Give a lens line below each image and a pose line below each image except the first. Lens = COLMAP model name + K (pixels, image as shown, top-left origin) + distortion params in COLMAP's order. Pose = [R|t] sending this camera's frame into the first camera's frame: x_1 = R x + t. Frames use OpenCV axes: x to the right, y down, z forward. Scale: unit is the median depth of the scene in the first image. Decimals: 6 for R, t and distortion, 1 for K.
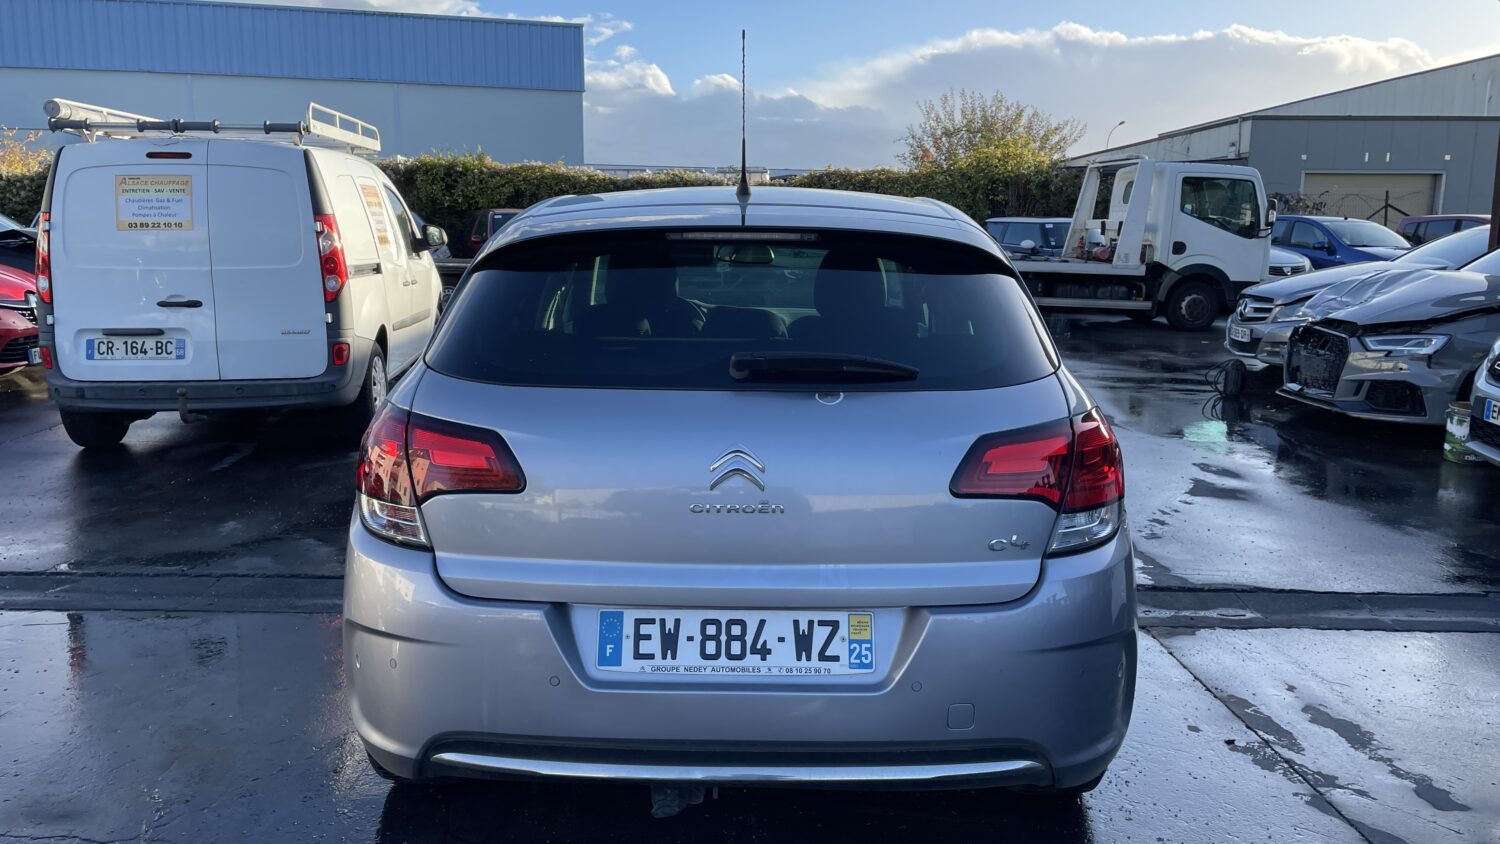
lens RADIAL K [[1183.1, 0, 741.0], [0, 1183.1, 423.8], [0, 0, 1]] dist [0.099066, -0.123160]
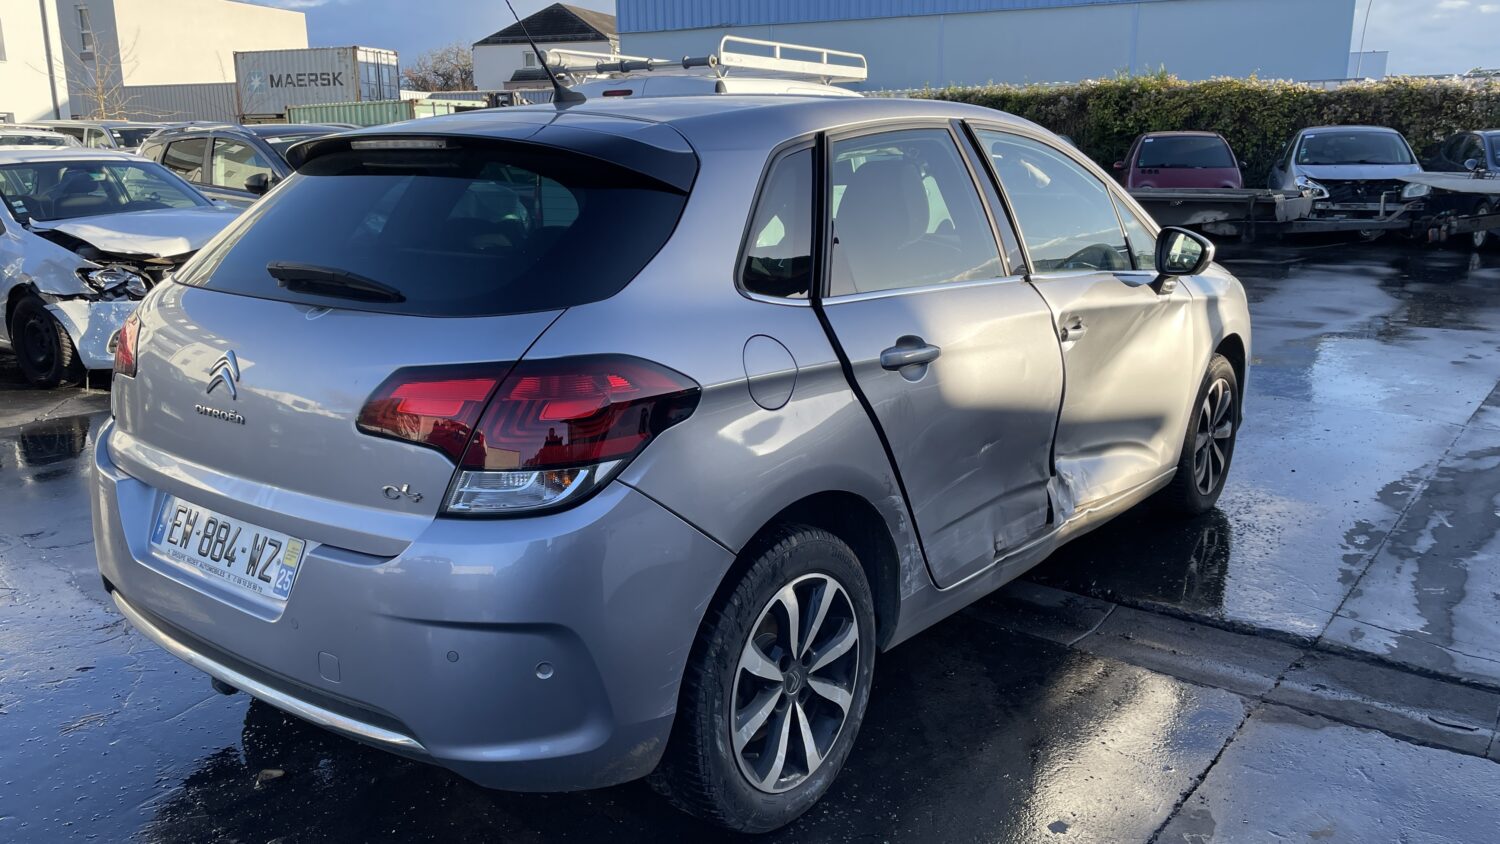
lens RADIAL K [[1183.1, 0, 741.0], [0, 1183.1, 423.8], [0, 0, 1]] dist [0.099066, -0.123160]
pose [[0.778002, 0.126640, -0.615366, 0.352413], [-0.092532, 0.991889, 0.087140, -0.018699], [0.621411, -0.010854, 0.783410, 0.170783]]
